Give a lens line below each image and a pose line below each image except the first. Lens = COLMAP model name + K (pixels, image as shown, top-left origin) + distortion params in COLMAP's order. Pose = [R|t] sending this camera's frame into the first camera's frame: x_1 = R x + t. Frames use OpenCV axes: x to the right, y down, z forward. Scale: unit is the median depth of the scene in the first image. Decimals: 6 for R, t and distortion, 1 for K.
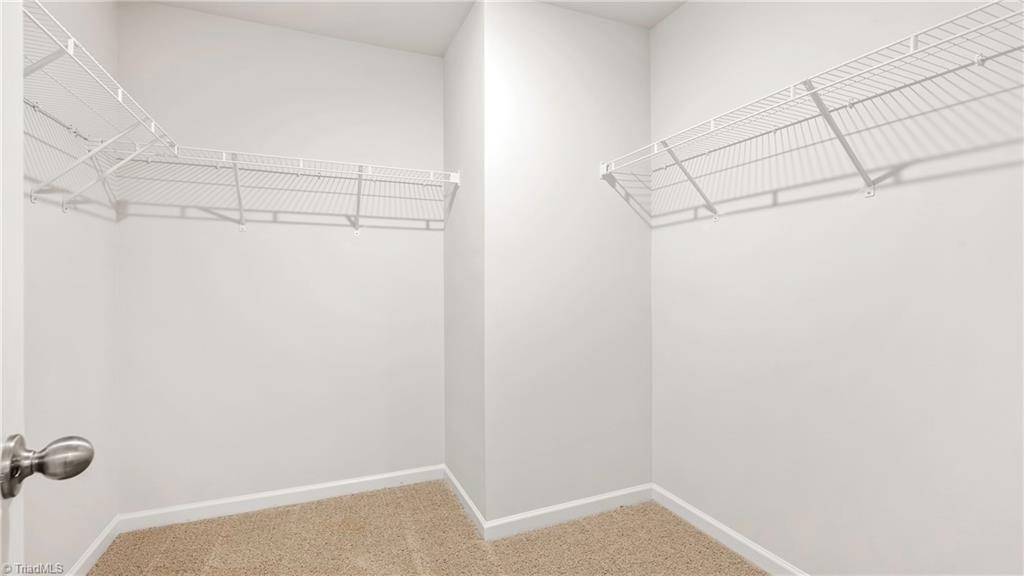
lens RADIAL K [[460.6, 0, 512.0], [0, 460.6, 288.0], [0, 0, 1]] dist [-0.002943, -0.000475]
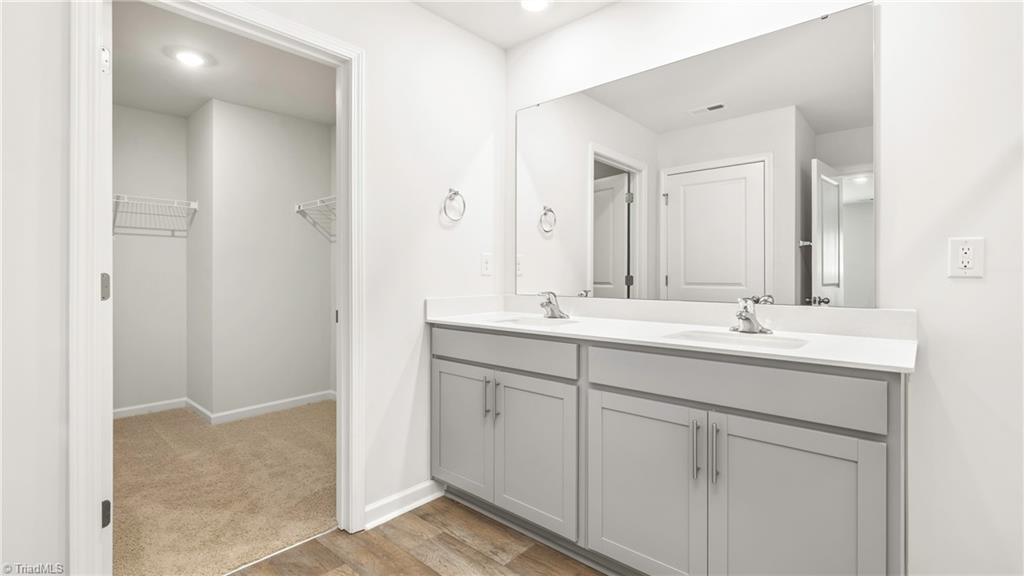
lens RADIAL K [[462.7, 0, 514.3], [0, 462.7, 279.5], [0, 0, 1]] dist [0.000900, -0.000321]
pose [[0.905270, 0.002378, 0.424830, 0.188066], [-0.001827, 0.999997, -0.001703, 0.010493], [-0.424832, 0.000766, 0.905272, -0.854635]]
